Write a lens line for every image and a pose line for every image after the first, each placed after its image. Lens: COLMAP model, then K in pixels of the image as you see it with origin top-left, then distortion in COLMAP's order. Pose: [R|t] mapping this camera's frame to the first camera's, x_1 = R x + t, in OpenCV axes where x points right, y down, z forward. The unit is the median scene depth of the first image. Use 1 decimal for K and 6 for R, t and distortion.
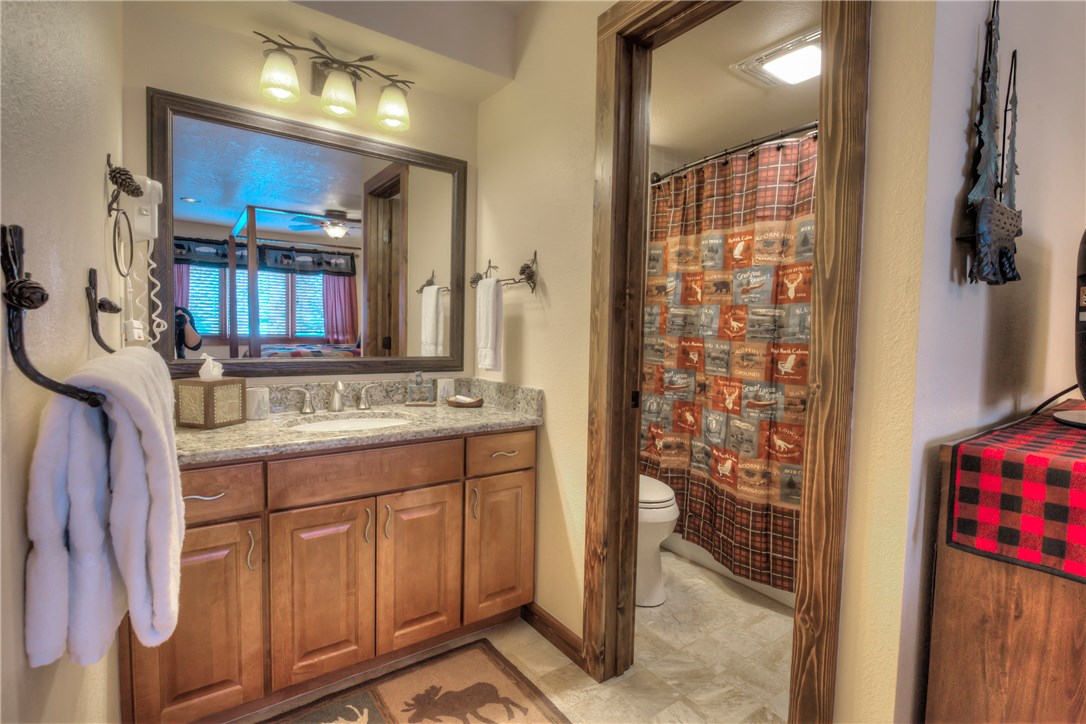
lens RADIAL K [[496.7, 0, 544.1], [0, 496.7, 359.3], [0, 0, 1]] dist [-0.001744, -0.000167]
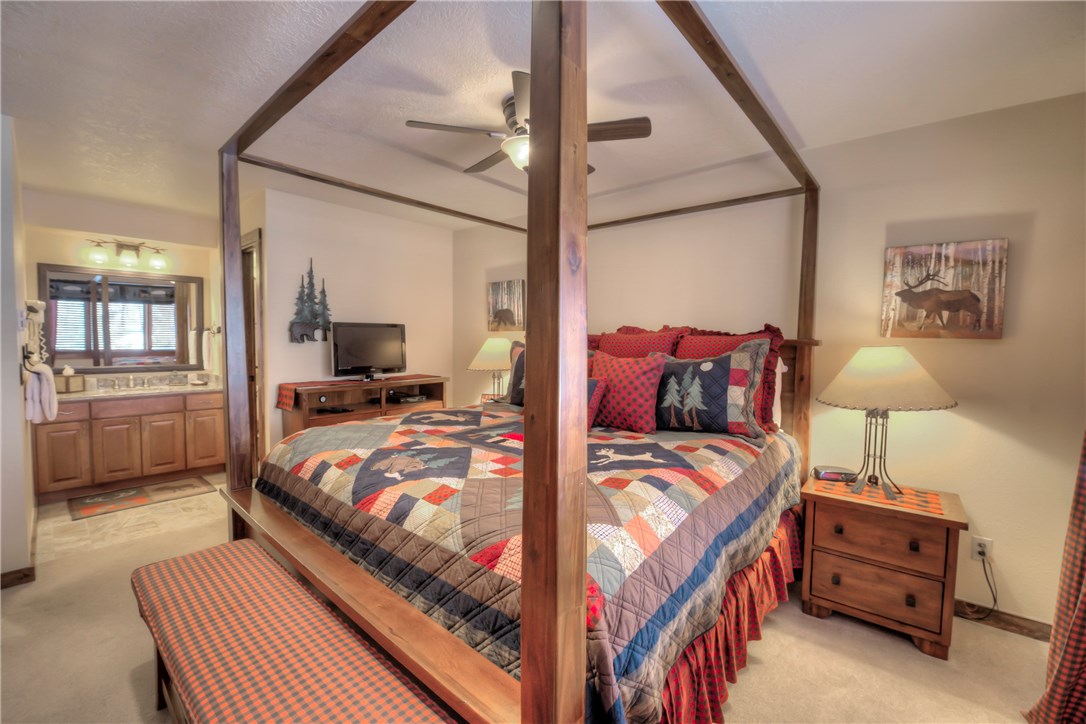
lens RADIAL K [[448.1, 0, 543.7], [0, 448.1, 364.2], [0, 0, 1]] dist [-0.003432, -0.000386]
pose [[0.979118, -0.017456, 0.202543, 1.264742], [0.016418, 0.999842, 0.006803, 0.008854], [-0.202630, -0.003336, 0.979250, -1.751371]]
